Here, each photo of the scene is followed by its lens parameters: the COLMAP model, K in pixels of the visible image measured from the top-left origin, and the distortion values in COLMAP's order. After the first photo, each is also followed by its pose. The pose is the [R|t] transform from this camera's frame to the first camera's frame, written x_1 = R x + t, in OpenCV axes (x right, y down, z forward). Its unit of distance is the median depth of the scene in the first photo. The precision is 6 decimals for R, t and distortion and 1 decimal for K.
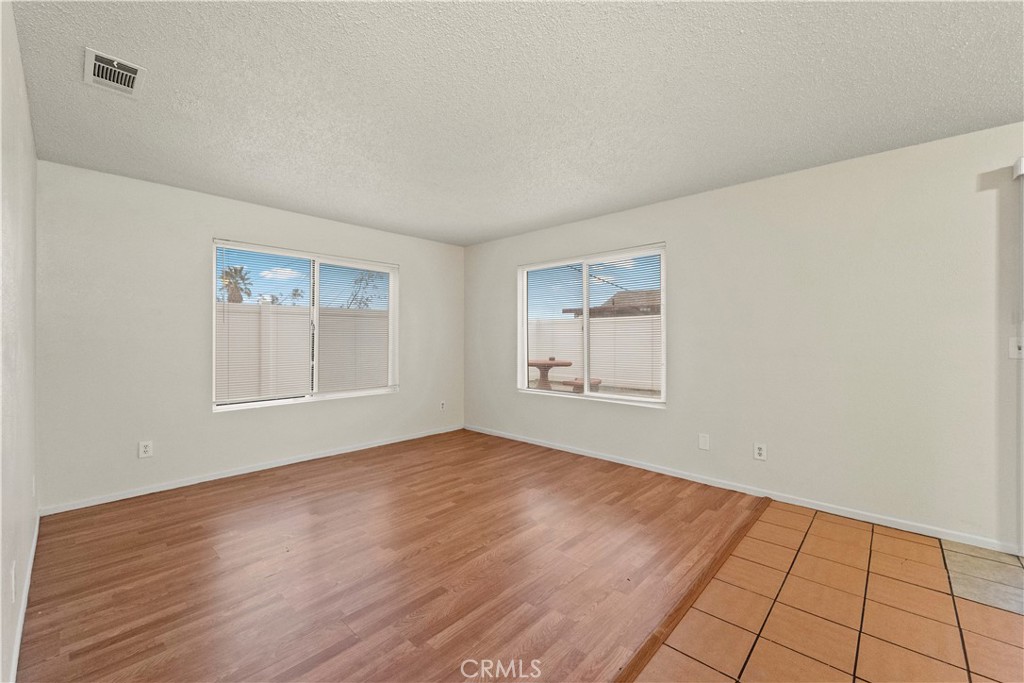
lens RADIAL K [[412.7, 0, 519.9], [0, 412.7, 338.2], [0, 0, 1]] dist [-0.000254, -0.001554]
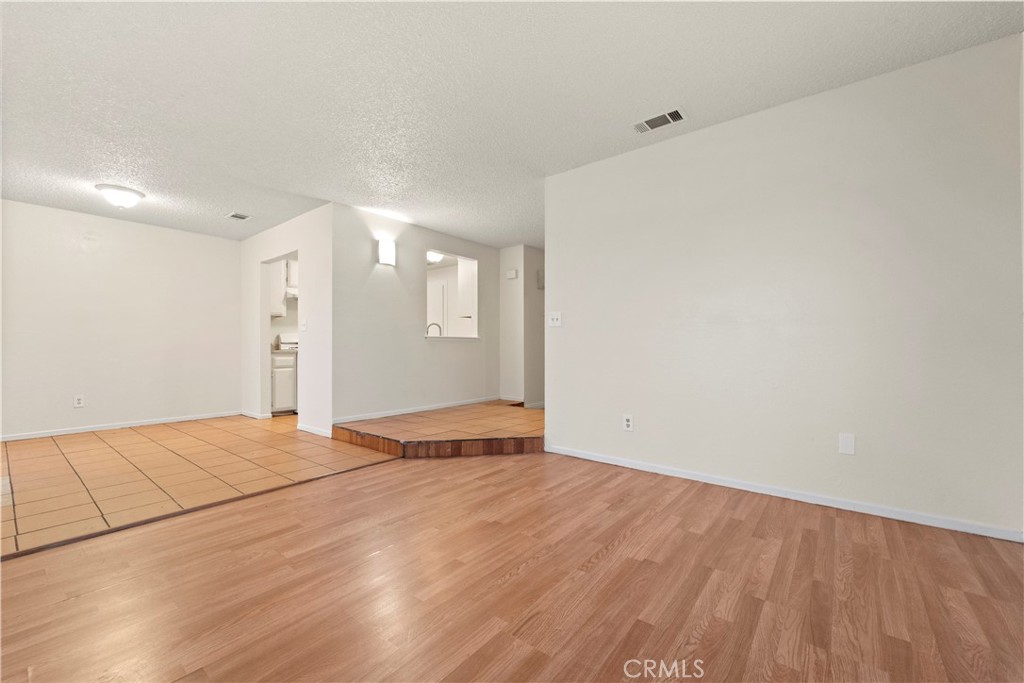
lens RADIAL K [[412.7, 0, 519.3], [0, 412.7, 346.3], [0, 0, 1]] dist [-0.000254, -0.001554]
pose [[-0.997104, 0.000811, -0.076046, -0.225597], [0.000717, 0.999999, 0.001271, 0.084802], [0.076047, 0.001213, -0.997103, 1.391939]]
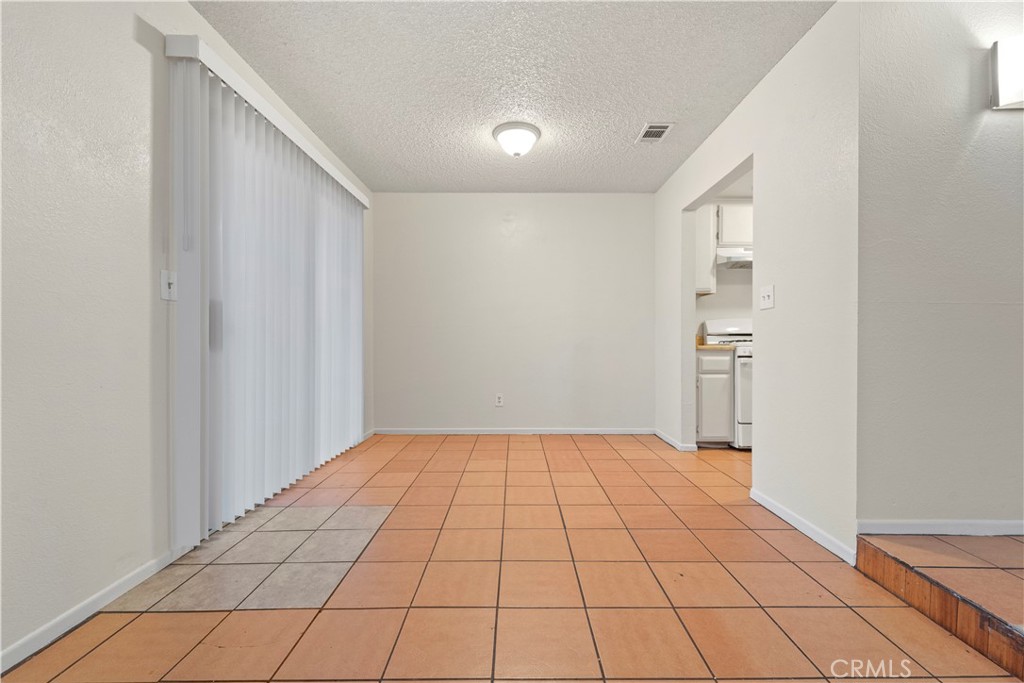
lens RADIAL K [[412.7, 0, 518.7], [0, 412.7, 342.4], [0, 0, 1]] dist [-0.000254, -0.001554]
pose [[-0.675771, -0.004489, 0.737098, 0.162791], [0.001393, 0.999972, 0.007366, 0.085760], [-0.737110, 0.006004, -0.675746, 0.728779]]
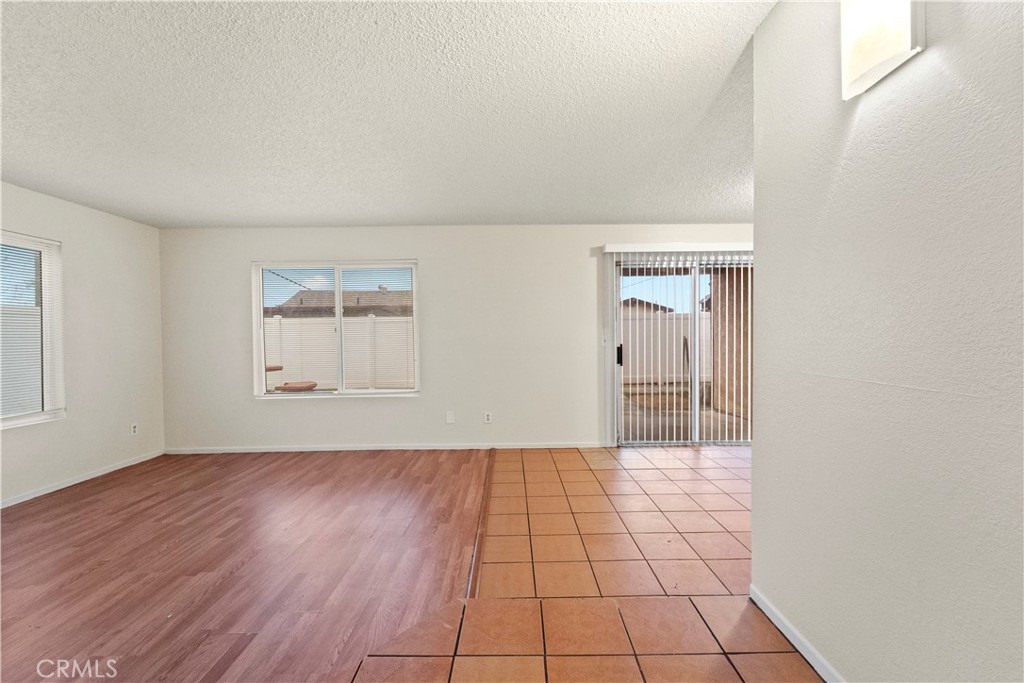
lens RADIAL K [[412.7, 0, 515.3], [0, 412.7, 343.6], [0, 0, 1]] dist [-0.000254, -0.001554]
pose [[0.731171, -0.021937, 0.681841, -0.303795], [0.015215, 0.999759, 0.015849, -0.000296], [-0.682024, -0.001214, 0.731329, -0.100053]]
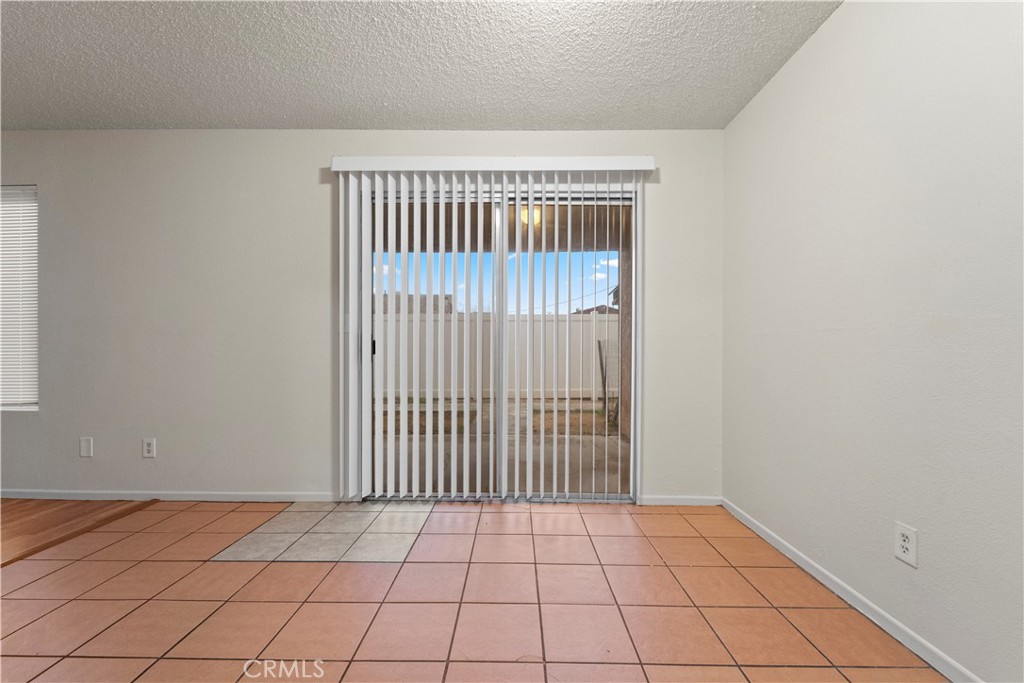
lens RADIAL K [[412.7, 0, 509.6], [0, 412.7, 347.3], [0, 0, 1]] dist [-0.000254, -0.001554]
pose [[0.746178, 0.004440, 0.665732, 0.552943], [0.001824, 0.999960, -0.008713, 0.073353], [-0.665744, 0.007716, 0.746140, -0.133107]]
